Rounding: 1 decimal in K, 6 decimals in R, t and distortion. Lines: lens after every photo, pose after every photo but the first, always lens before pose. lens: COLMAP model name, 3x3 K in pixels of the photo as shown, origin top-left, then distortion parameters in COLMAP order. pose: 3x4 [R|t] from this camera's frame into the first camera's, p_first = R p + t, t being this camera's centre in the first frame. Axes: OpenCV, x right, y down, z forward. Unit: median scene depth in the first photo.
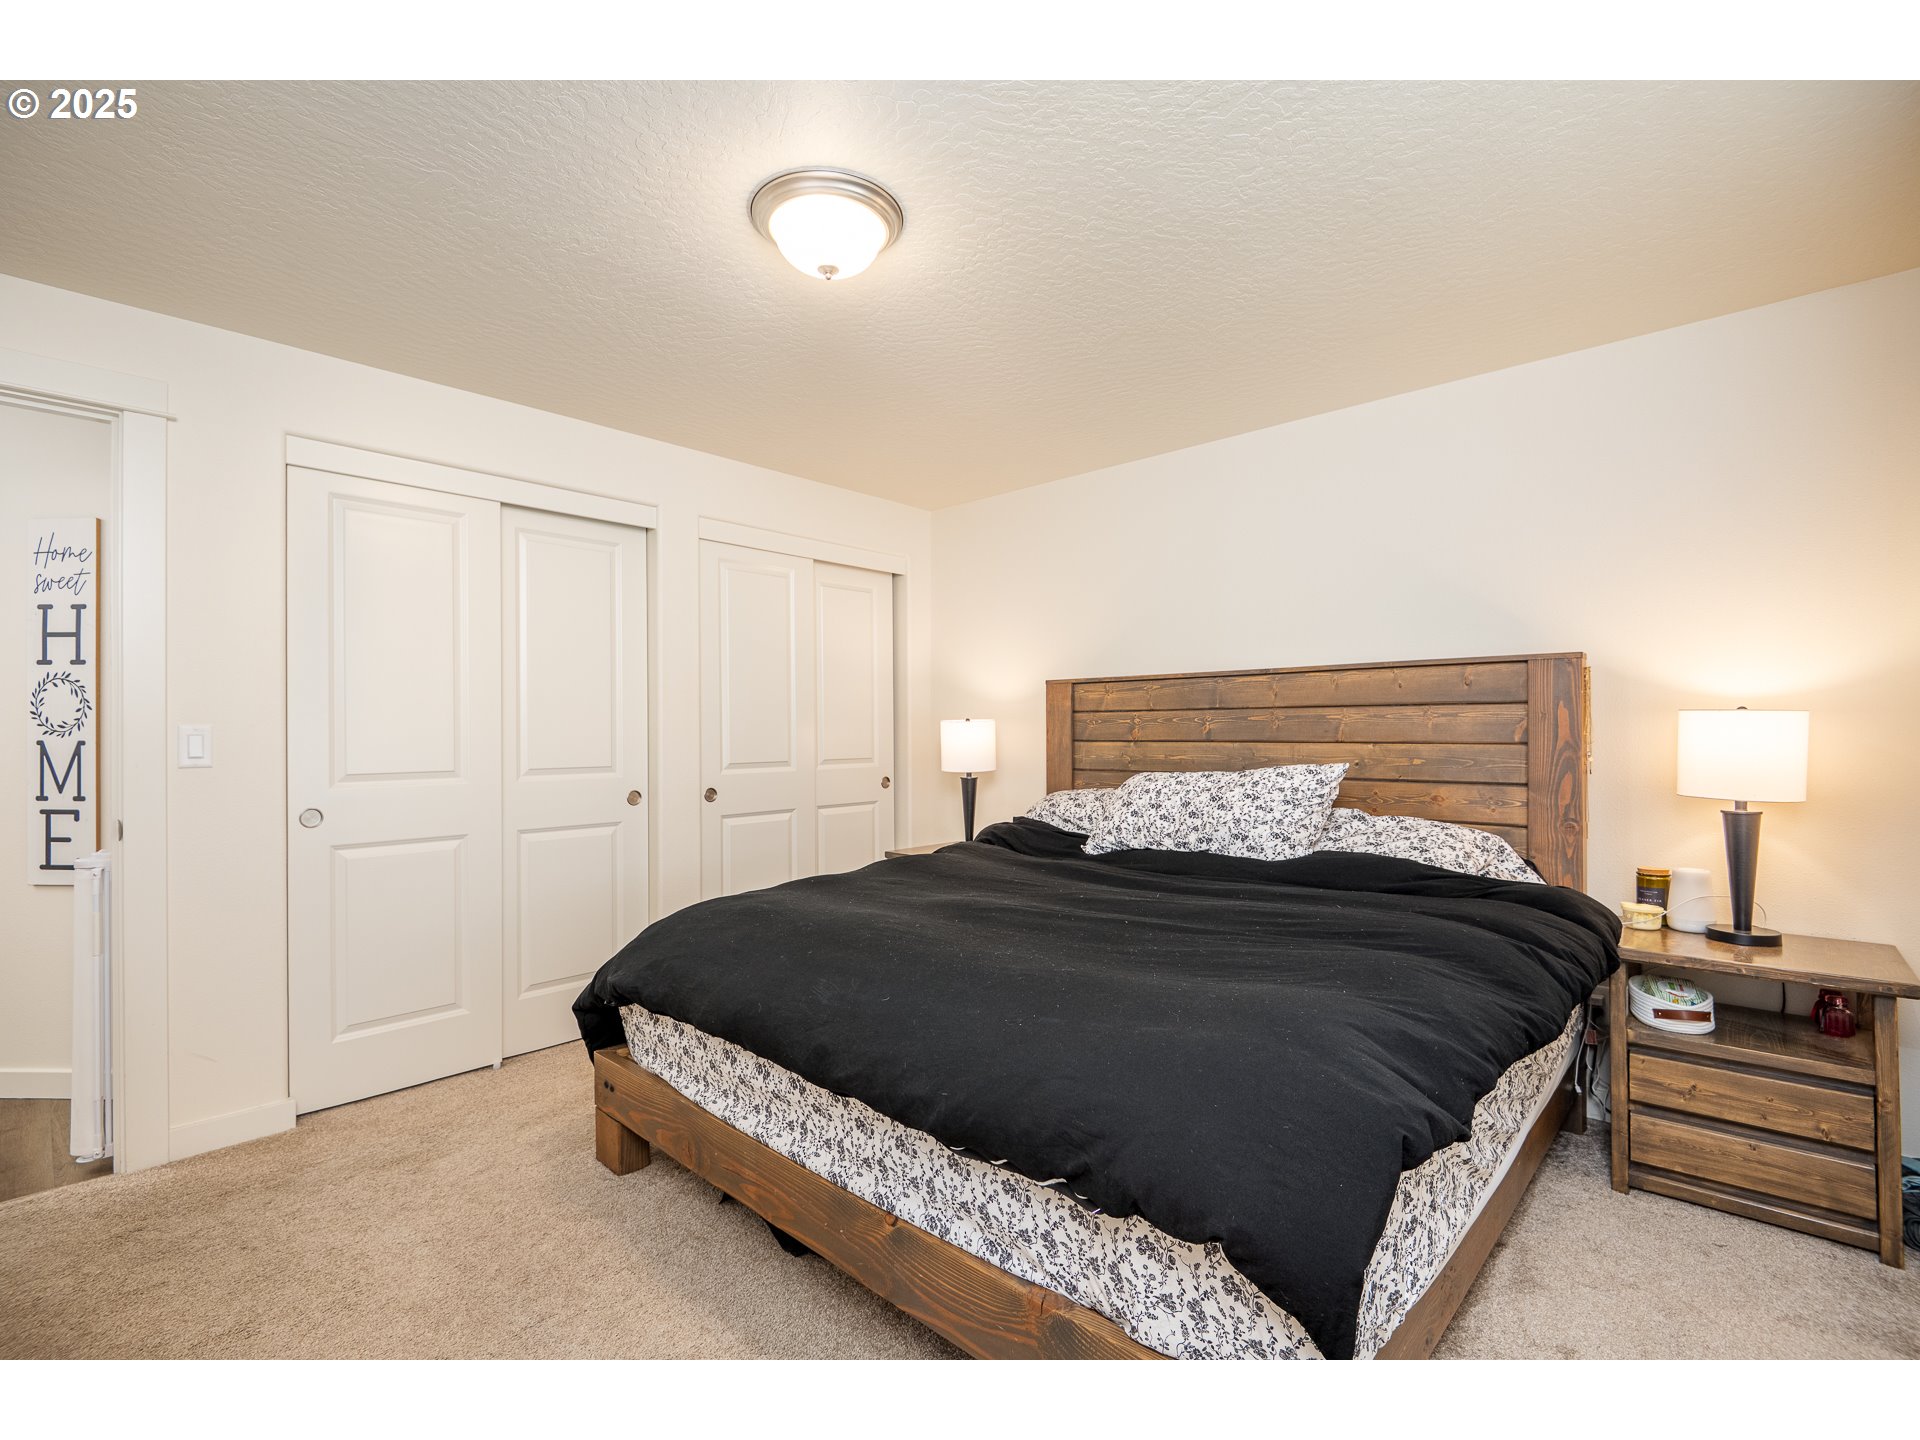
lens RADIAL K [[873.1, 0, 953.5], [0, 873.1, 725.5], [0, 0, 1]] dist [0.001566, -0.014318]
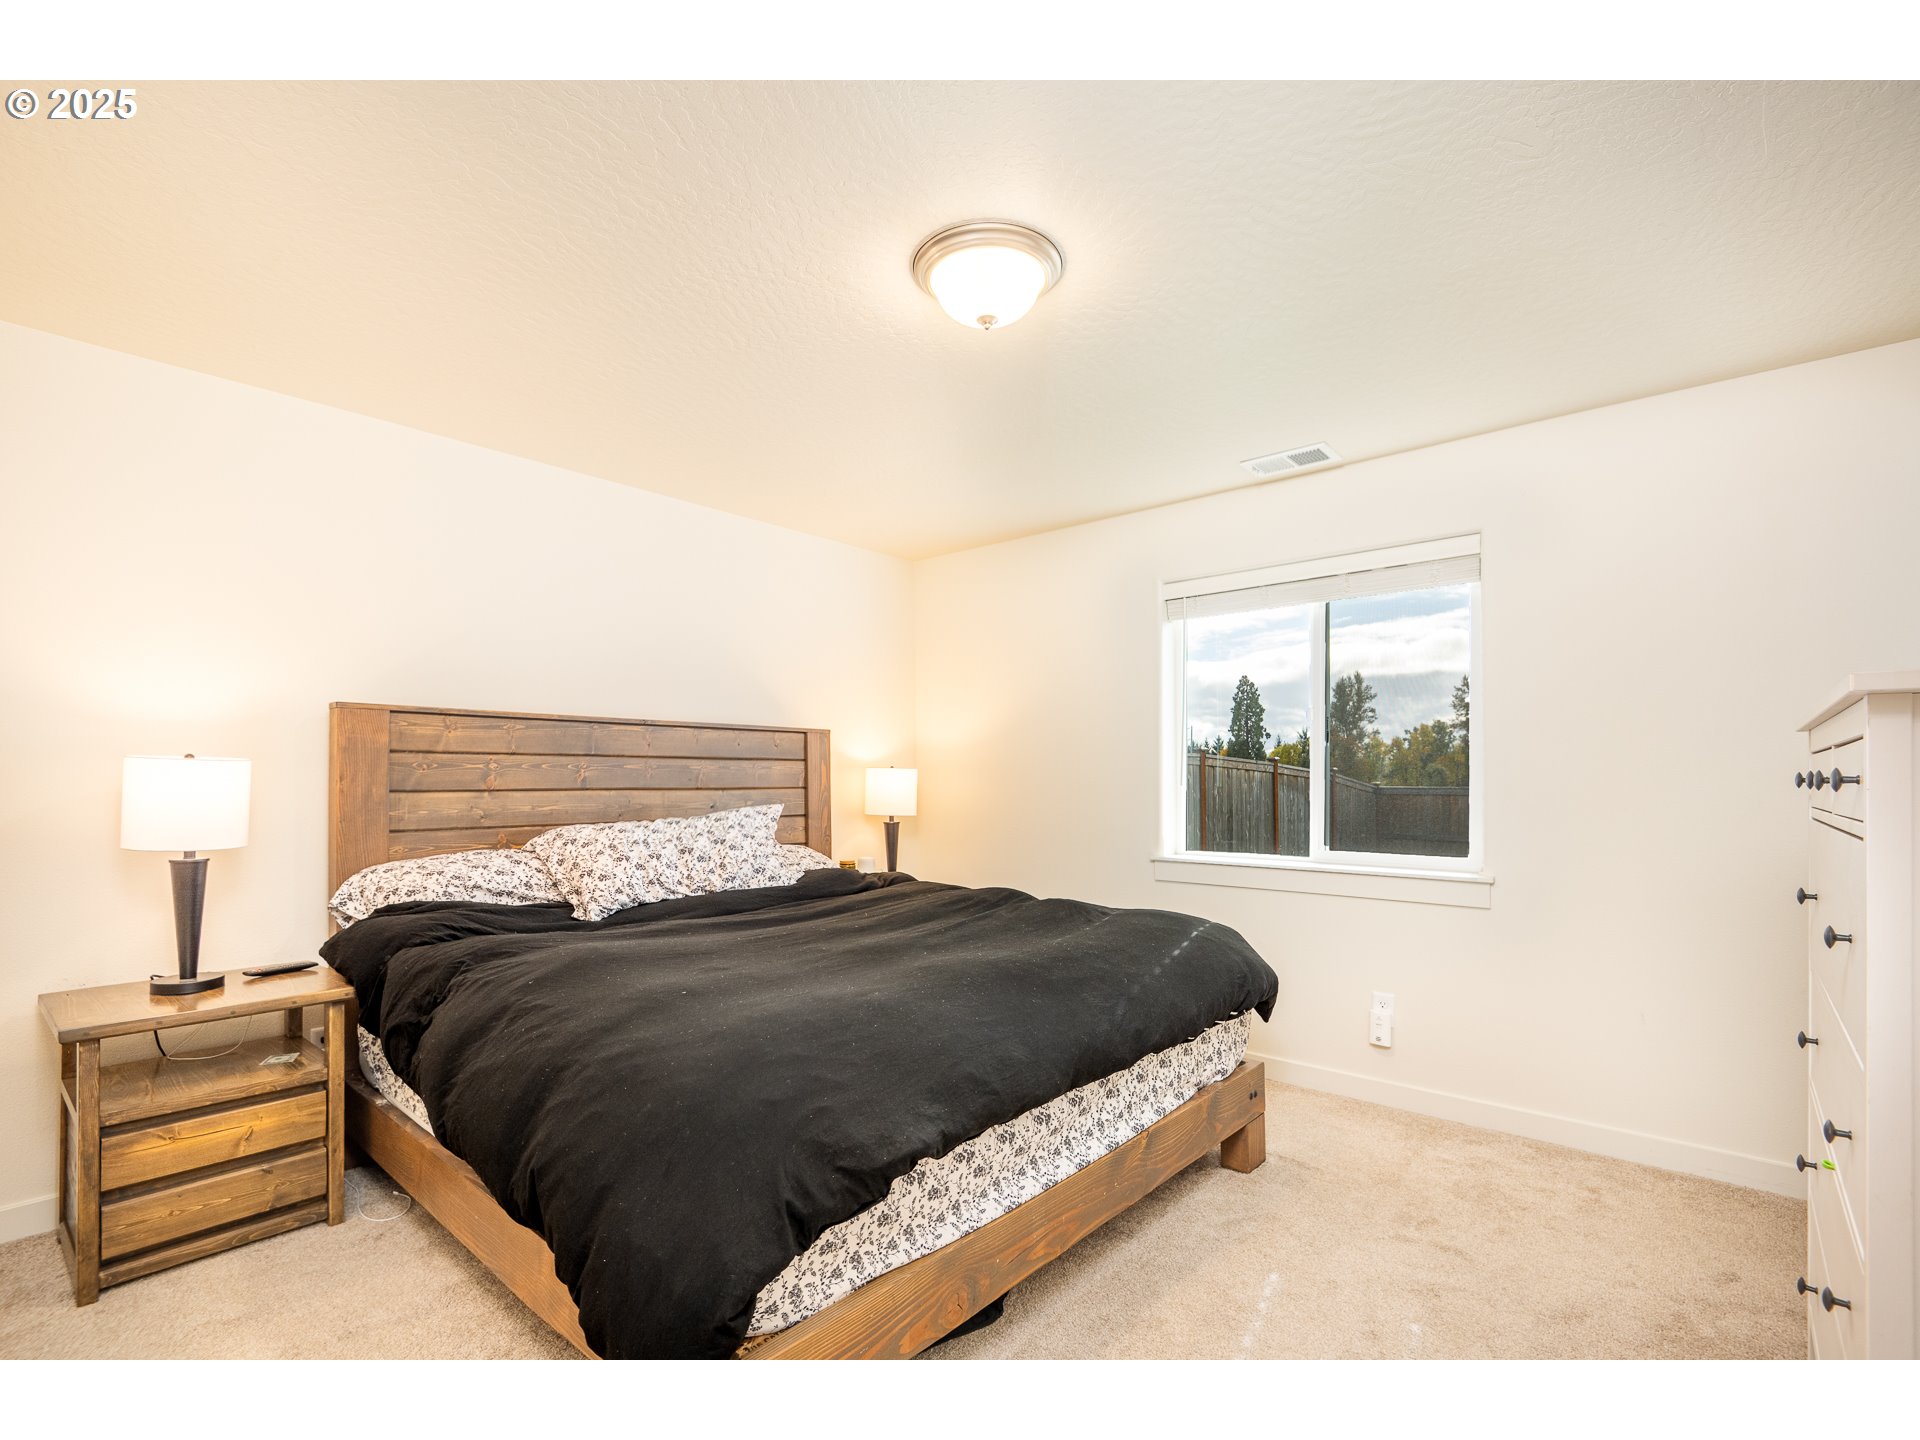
lens RADIAL K [[874.7, 0, 958.6], [0, 874.7, 762.2], [0, 0, 1]] dist [0.001049, -0.015251]
pose [[-0.032322, 0.023332, 0.999205, -0.688835], [-0.005628, 0.999707, -0.023526, 0.008724], [-0.999462, -0.006384, -0.032181, 0.640063]]
